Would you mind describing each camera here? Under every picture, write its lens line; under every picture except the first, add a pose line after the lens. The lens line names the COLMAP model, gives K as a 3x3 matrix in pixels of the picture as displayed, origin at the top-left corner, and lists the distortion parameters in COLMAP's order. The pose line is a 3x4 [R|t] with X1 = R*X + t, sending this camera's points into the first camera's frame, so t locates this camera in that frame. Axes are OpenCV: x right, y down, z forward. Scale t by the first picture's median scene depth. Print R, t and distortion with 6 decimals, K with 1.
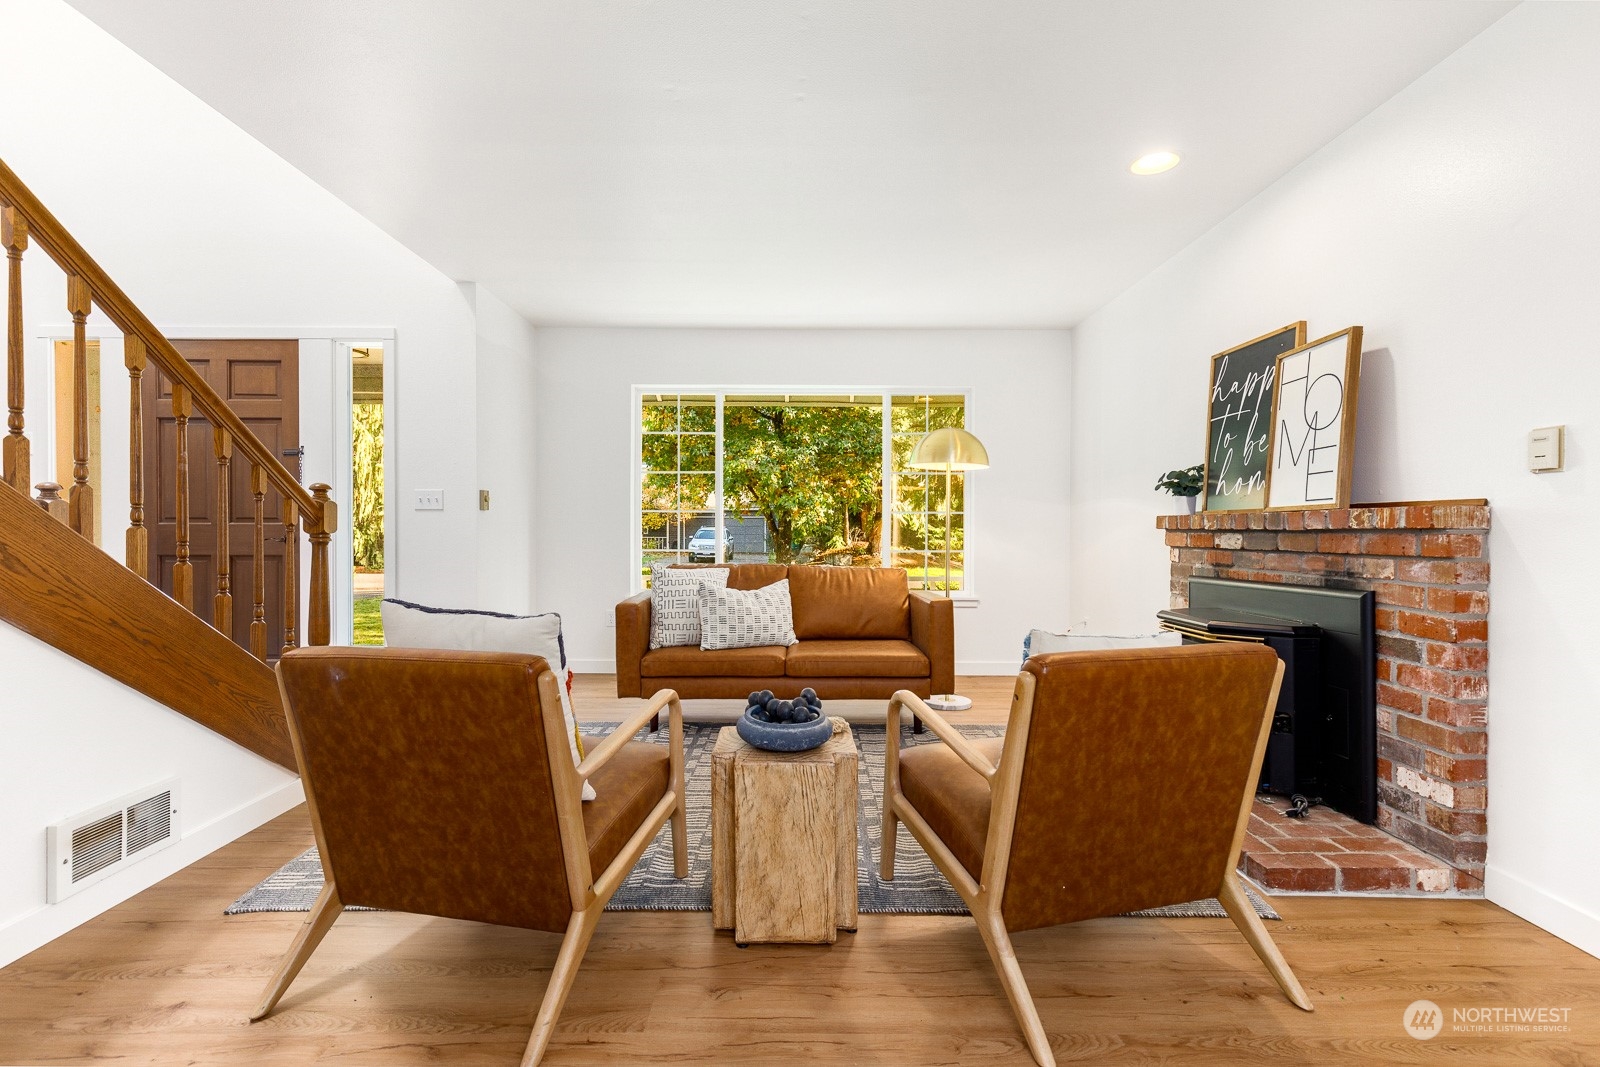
lens RADIAL K [[720.4, 0, 794.5], [0, 720.4, 538.4], [0, 0, 1]] dist [0.000922, -0.000024]
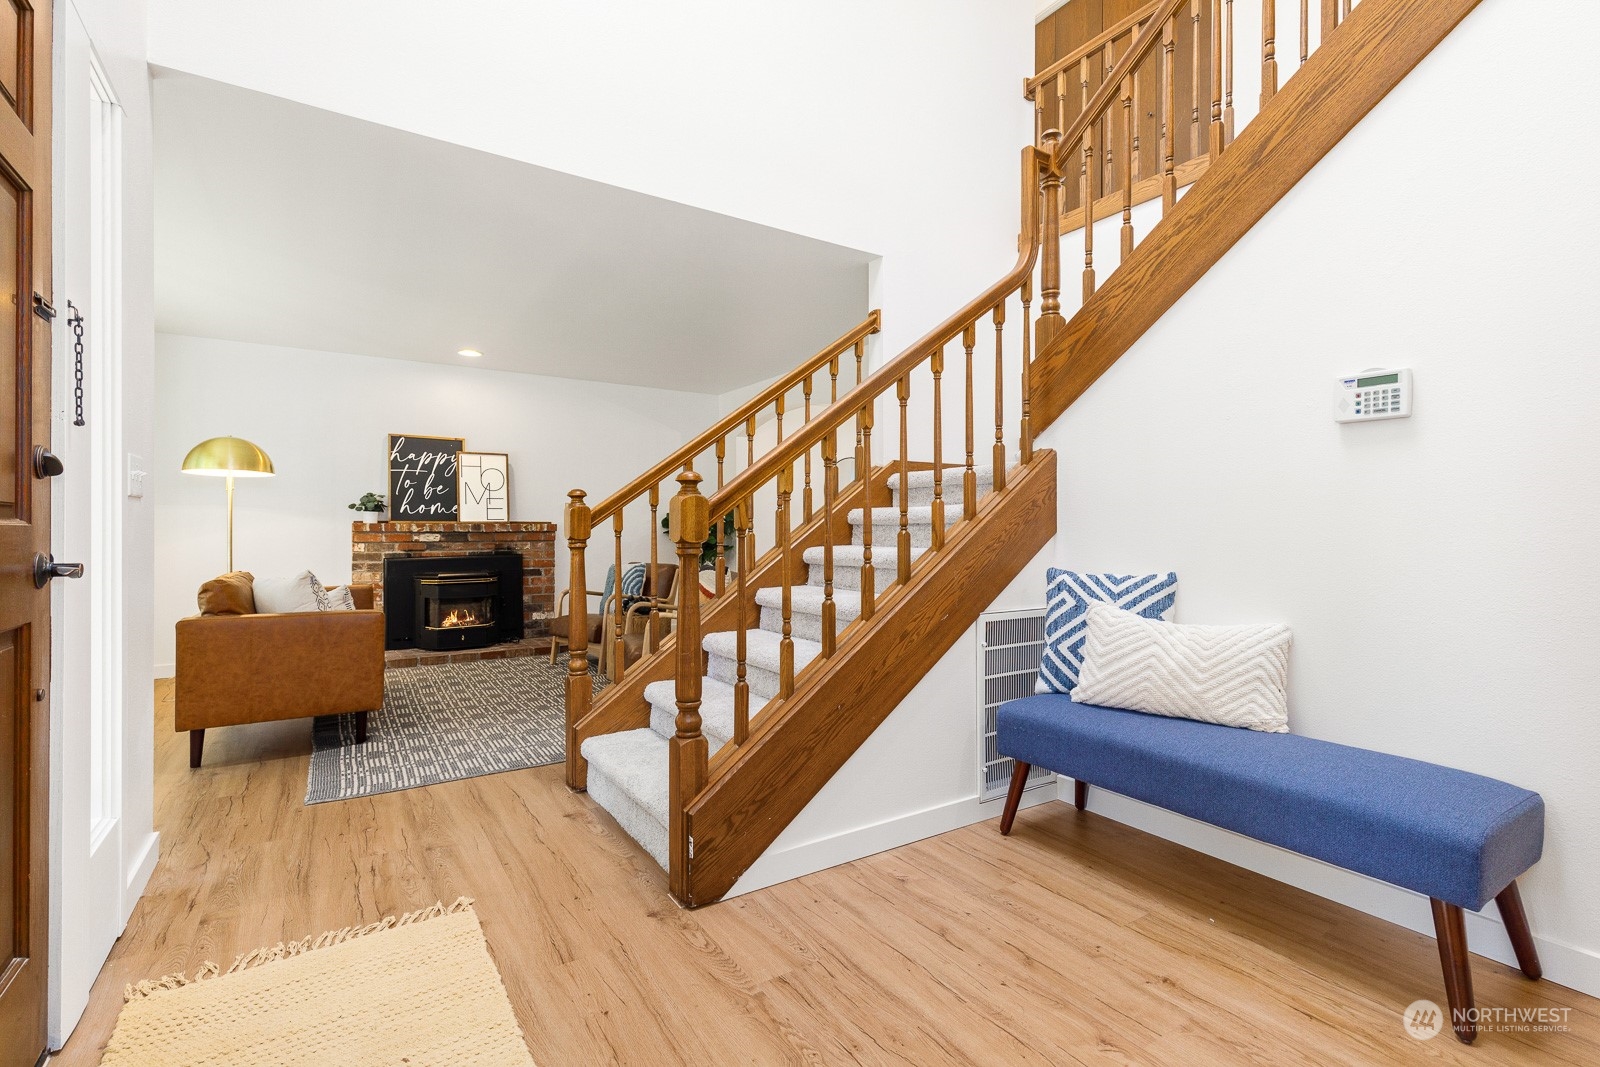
lens RADIAL K [[719.1, 0, 796.8], [0, 719.1, 522.8], [0, 0, 1]] dist [-0.000287, -0.000046]
pose [[-0.530451, -0.001800, 0.847714, -1.752420], [0.005463, 0.999970, 0.005542, -0.046020], [-0.847698, 0.007571, -0.530425, 1.315317]]
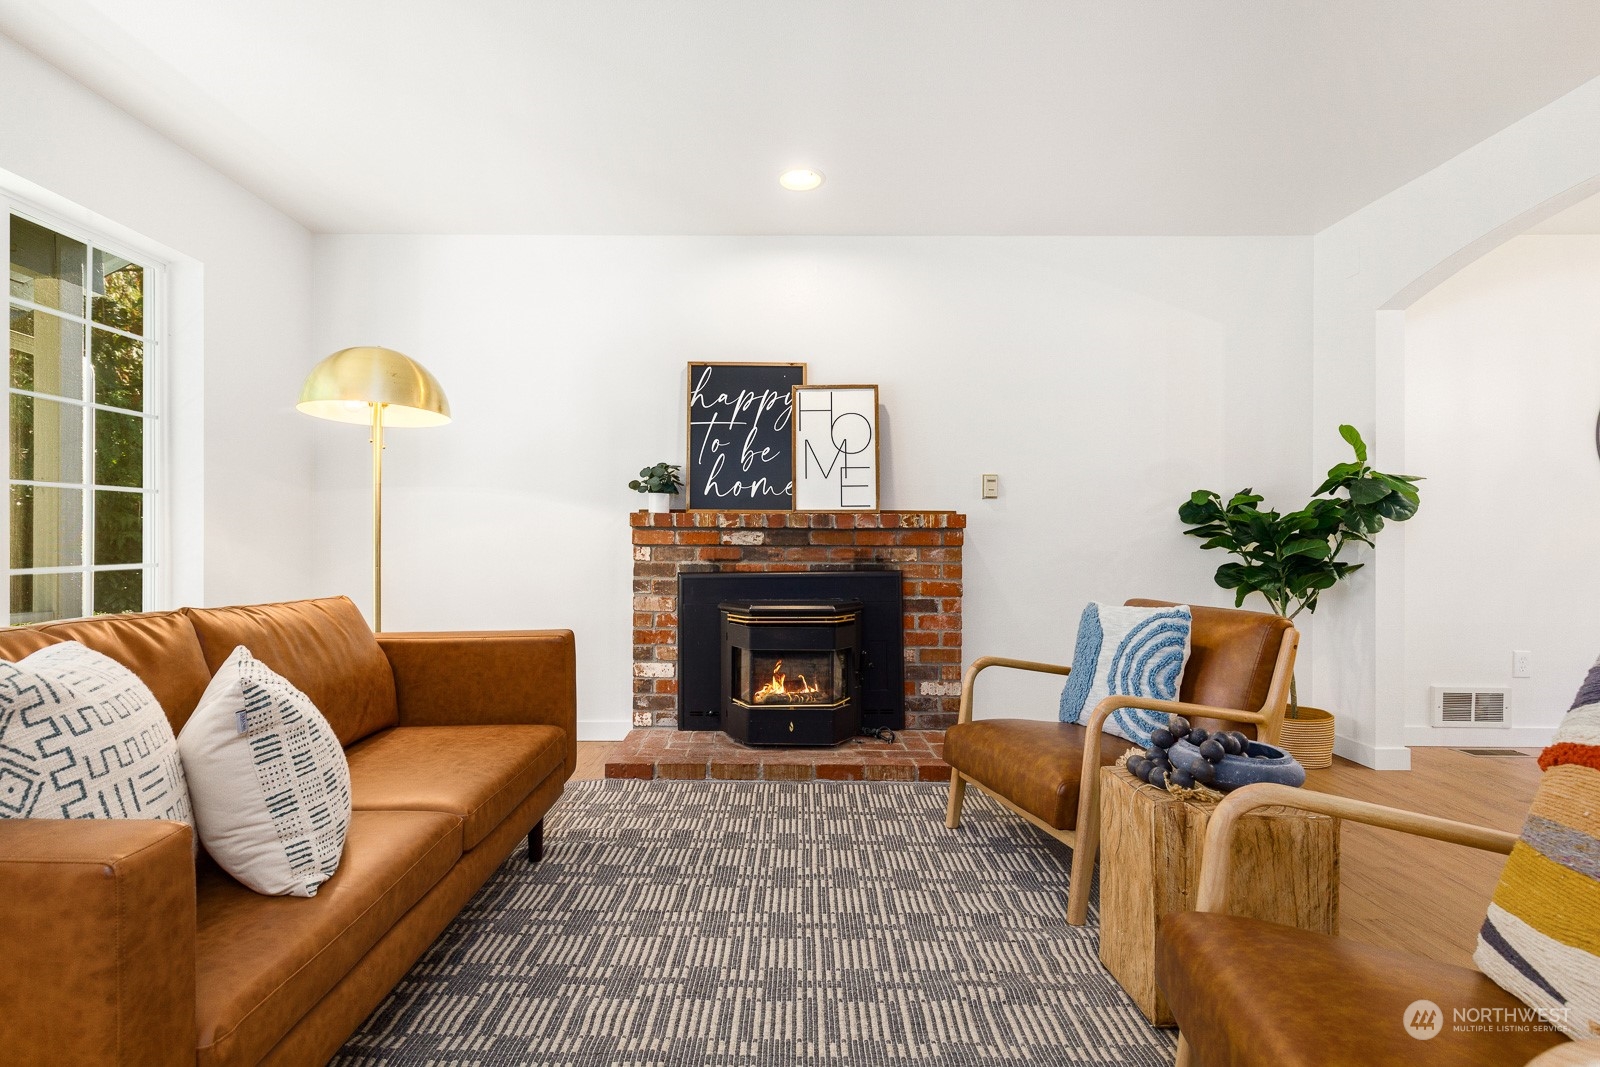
lens RADIAL K [[720.4, 0, 794.5], [0, 720.4, 538.4], [0, 0, 1]] dist [0.000922, -0.000024]
pose [[0.006166, -0.005808, 0.999964, -0.563860], [0.006693, 0.999961, 0.005766, -0.001780], [-0.999959, 0.006657, 0.006205, 1.016175]]
